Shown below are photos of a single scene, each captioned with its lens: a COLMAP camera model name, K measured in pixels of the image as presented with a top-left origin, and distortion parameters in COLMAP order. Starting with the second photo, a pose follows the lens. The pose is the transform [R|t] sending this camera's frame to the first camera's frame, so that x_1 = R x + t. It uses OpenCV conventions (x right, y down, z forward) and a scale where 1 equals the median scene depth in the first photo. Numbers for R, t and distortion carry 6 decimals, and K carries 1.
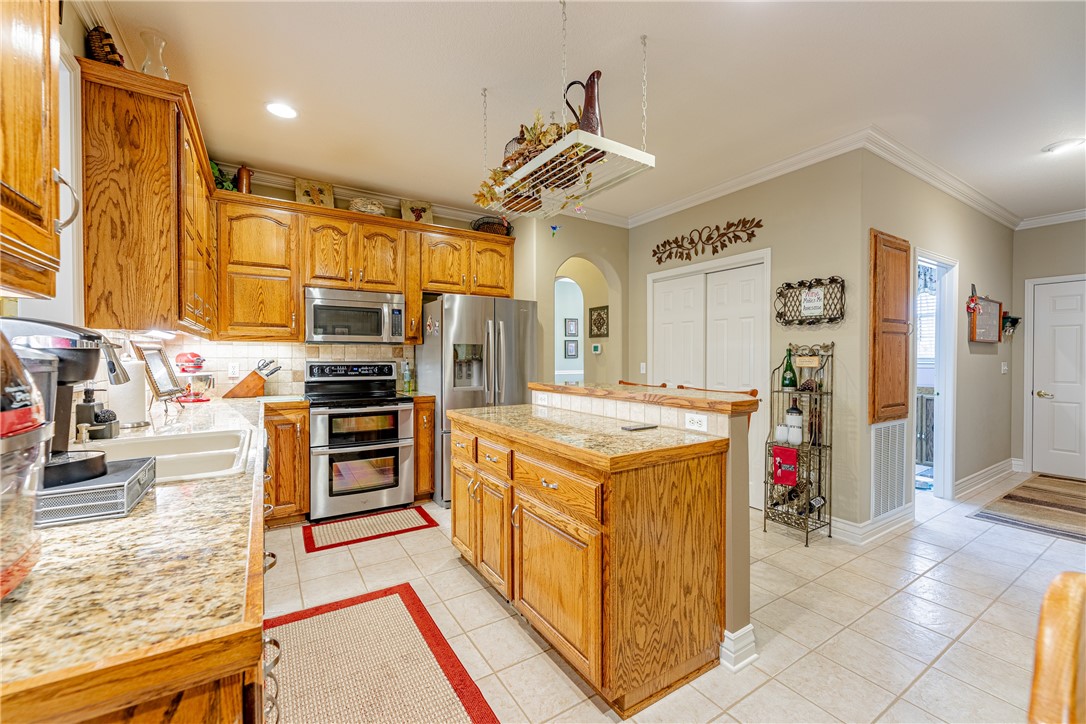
lens RADIAL K [[439.0, 0, 541.4], [0, 439.0, 362.7], [0, 0, 1]] dist [0.002830, -0.000194]
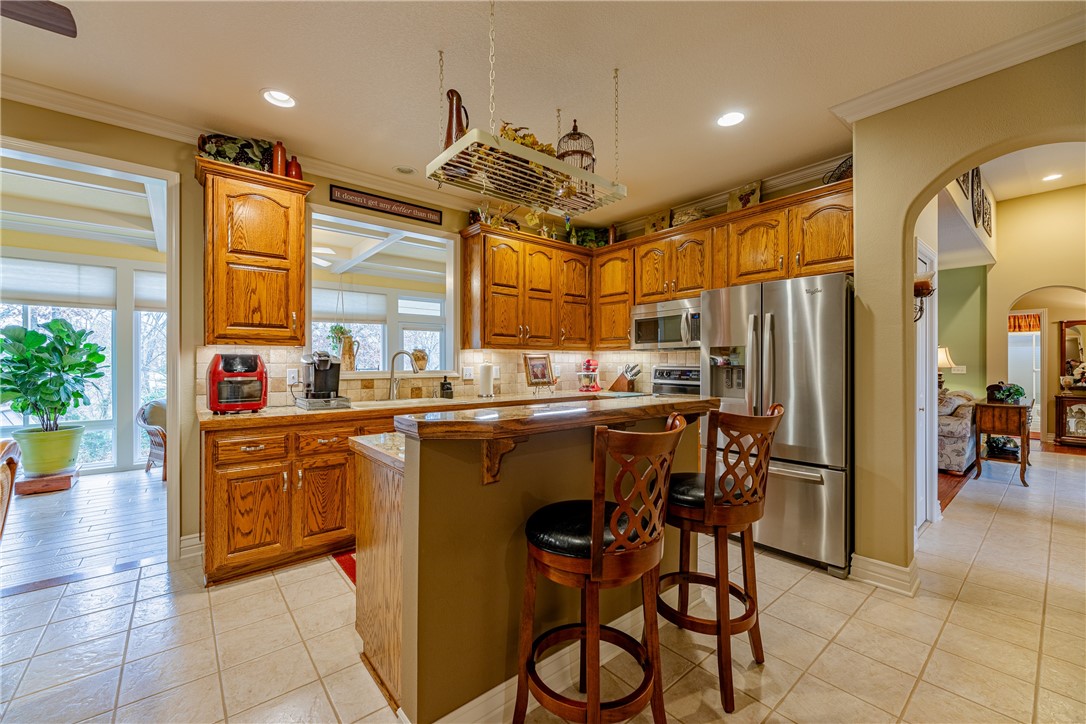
lens RADIAL K [[439.0, 0, 538.0], [0, 439.0, 361.8], [0, 0, 1]] dist [0.002830, -0.000194]
pose [[0.132573, -0.002728, -0.991170, 0.598750], [-0.009584, 0.999946, -0.004034, -0.006671], [0.991127, 0.010034, 0.132539, 0.528101]]
